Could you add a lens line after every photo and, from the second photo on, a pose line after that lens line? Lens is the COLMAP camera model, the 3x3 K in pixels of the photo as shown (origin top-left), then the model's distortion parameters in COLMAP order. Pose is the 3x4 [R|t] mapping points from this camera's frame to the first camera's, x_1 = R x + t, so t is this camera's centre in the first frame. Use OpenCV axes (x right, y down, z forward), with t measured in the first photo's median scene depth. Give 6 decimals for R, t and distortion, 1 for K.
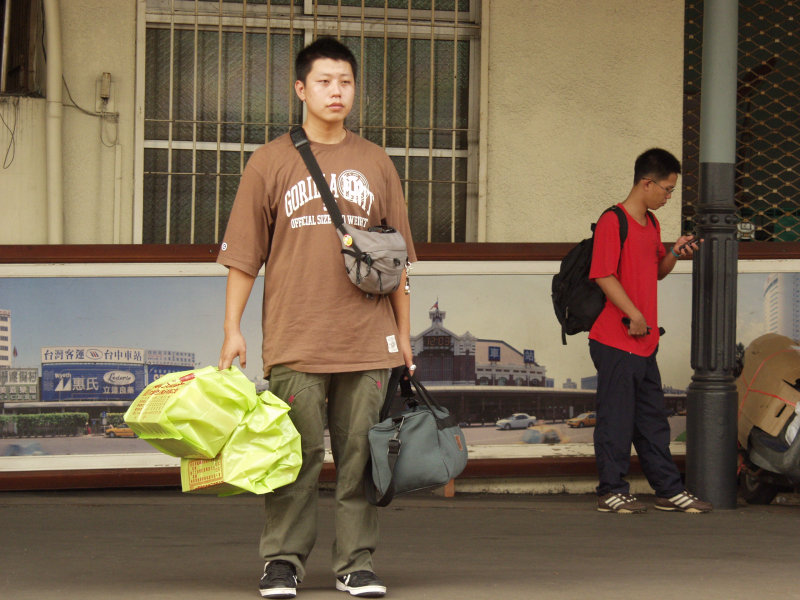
lens RADIAL K [[1131.2, 0, 399.9], [0, 1131.2, 305.7], [0, 0, 1]] dist [0.012932, 0.000000]
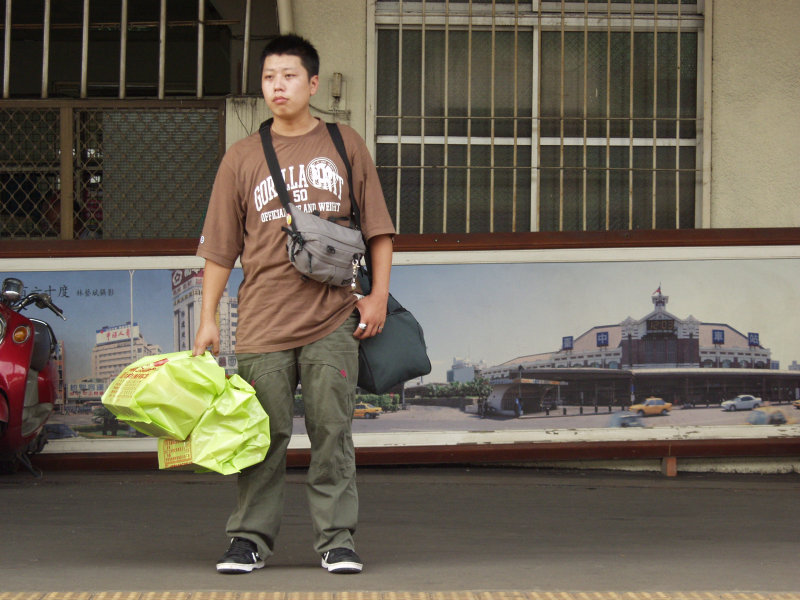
lens RADIAL K [[1104.3, 0, 400.0], [0, 1104.3, 293.9], [0, 0, 1]] dist [0.013934, 0.000000]
pose [[0.996186, -0.008760, -0.086813, -0.117246], [0.008894, 0.999960, 0.001164, -0.000145], [0.086799, -0.001932, 0.996224, -0.023325]]
